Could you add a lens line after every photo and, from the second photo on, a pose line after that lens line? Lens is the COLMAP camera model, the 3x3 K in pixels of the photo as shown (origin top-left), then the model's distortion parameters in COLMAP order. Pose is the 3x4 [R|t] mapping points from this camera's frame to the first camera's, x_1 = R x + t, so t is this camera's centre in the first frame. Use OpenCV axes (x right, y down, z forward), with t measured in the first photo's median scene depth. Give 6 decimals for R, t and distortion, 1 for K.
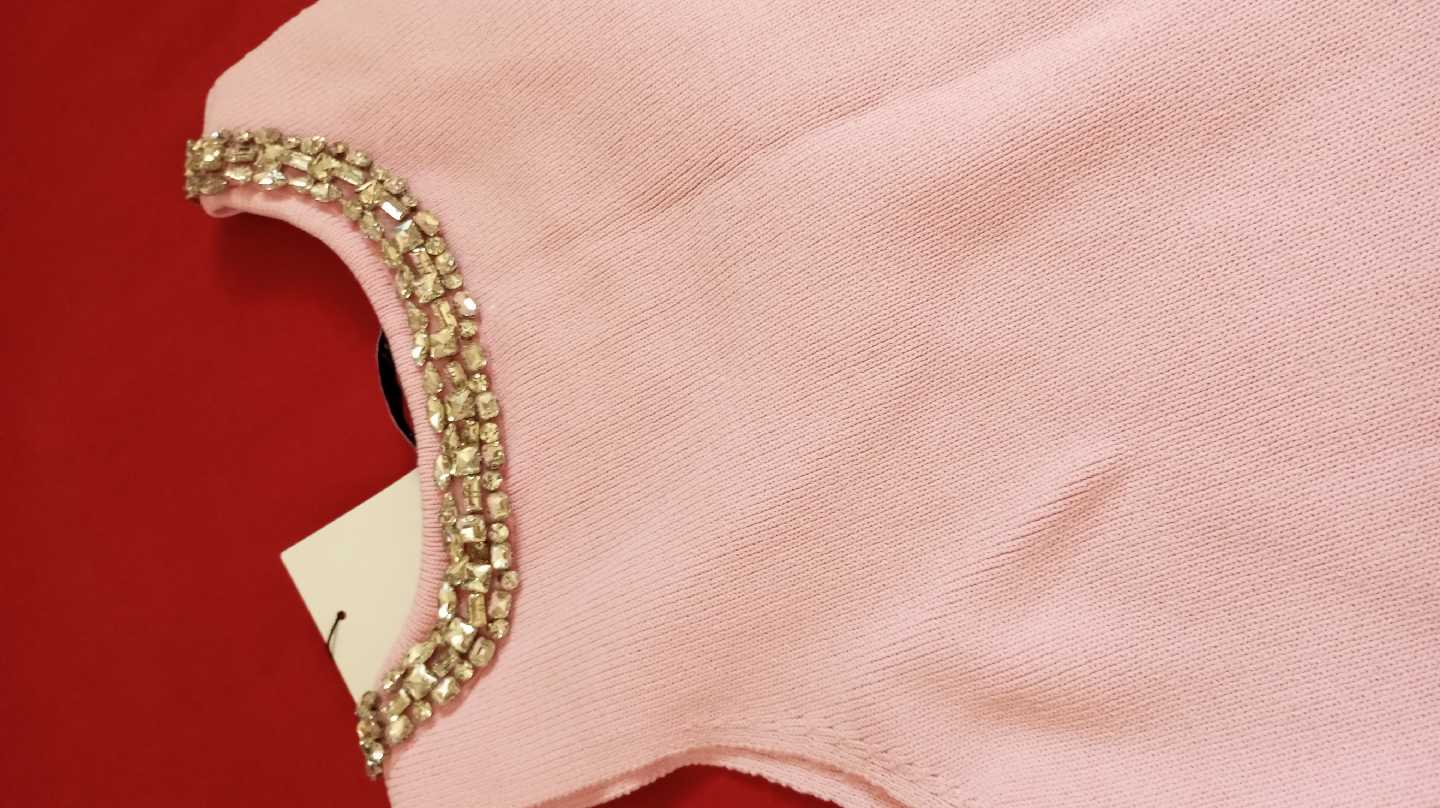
lens RADIAL K [[1195.3, 0, 720.0], [0, 1195.3, 404.0], [0, 0, 1]] dist [0.009092, -0.003246]
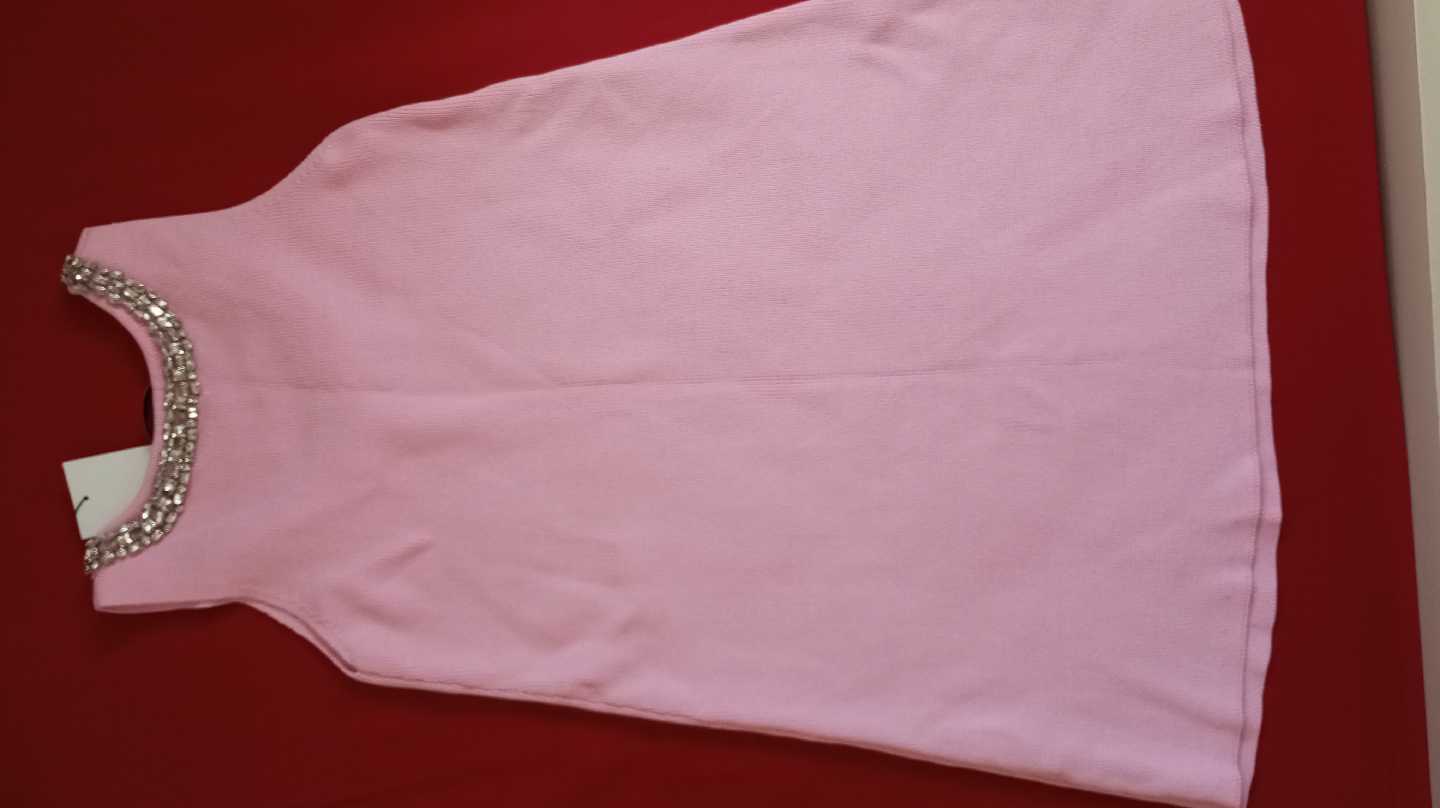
lens RADIAL K [[1195.3, 0, 720.0], [0, 1195.3, 404.0], [0, 0, 1]] dist [0.009092, -0.003246]
pose [[0.874984, 0.290182, 0.387553, -0.216827], [-0.332401, 0.942060, 0.045094, -0.495768], [-0.352012, -0.168280, 0.920744, -1.466717]]
